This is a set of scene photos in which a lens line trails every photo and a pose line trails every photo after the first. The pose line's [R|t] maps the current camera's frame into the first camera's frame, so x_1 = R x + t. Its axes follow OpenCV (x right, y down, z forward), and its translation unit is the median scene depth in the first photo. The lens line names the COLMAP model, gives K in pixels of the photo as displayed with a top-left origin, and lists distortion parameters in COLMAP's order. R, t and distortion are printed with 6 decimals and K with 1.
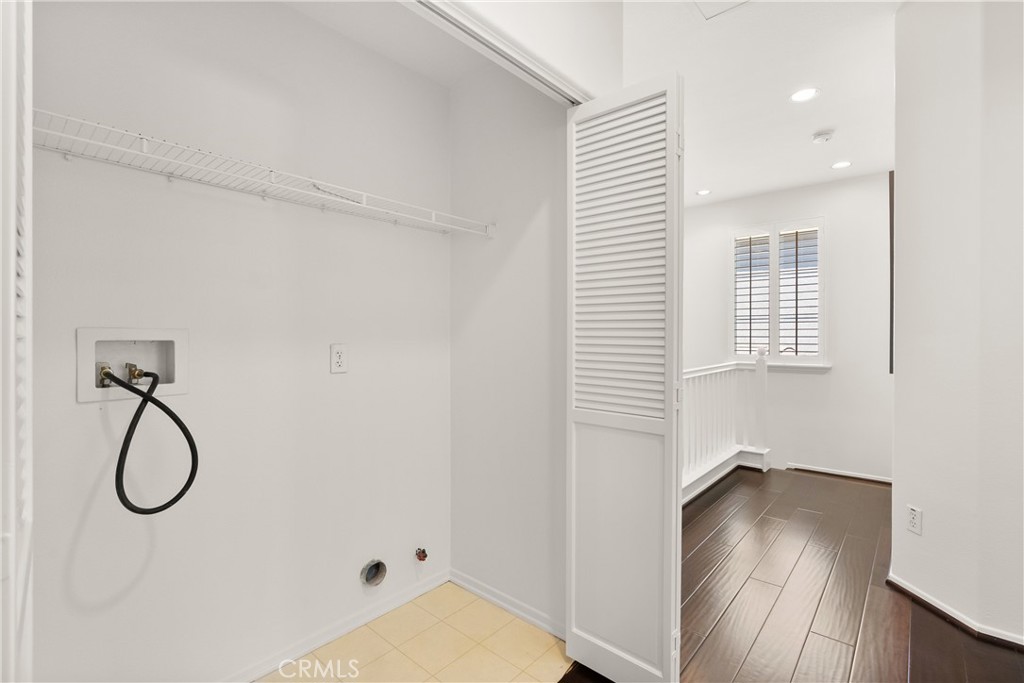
lens RADIAL K [[462.4, 0, 513.0], [0, 462.4, 338.4], [0, 0, 1]] dist [-0.000219, 0.000027]
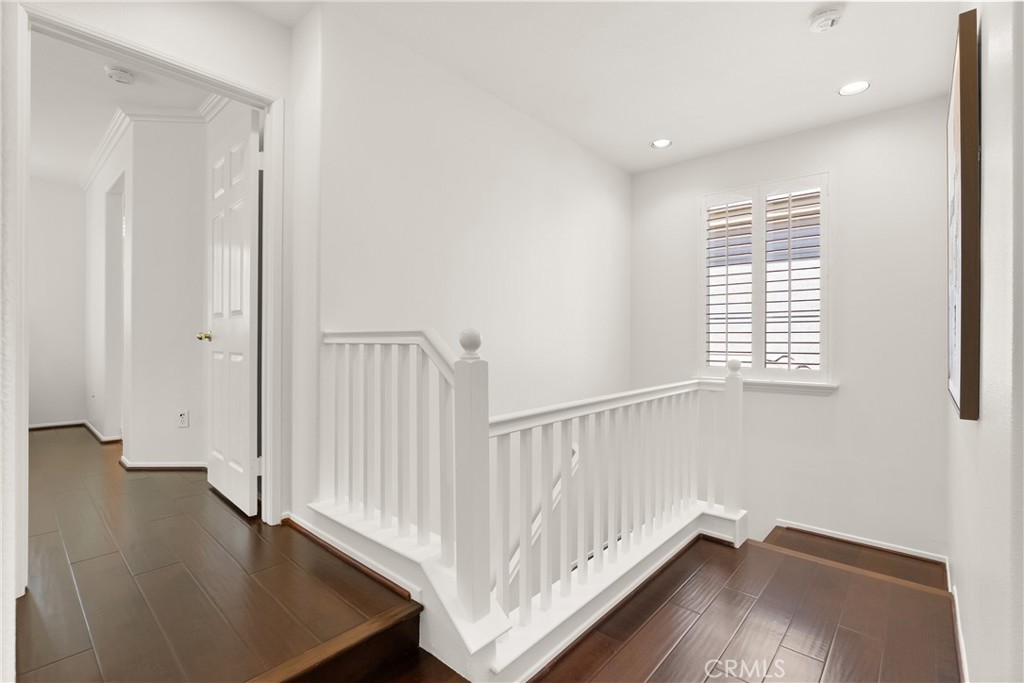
lens RADIAL K [[462.4, 0, 511.0], [0, 462.4, 338.6], [0, 0, 1]] dist [-0.000219, 0.000027]
pose [[0.999908, 0.002554, -0.013329, 0.201964], [-0.002593, 0.999993, -0.002869, -0.006999], [0.013322, 0.002903, 0.999907, 0.294201]]
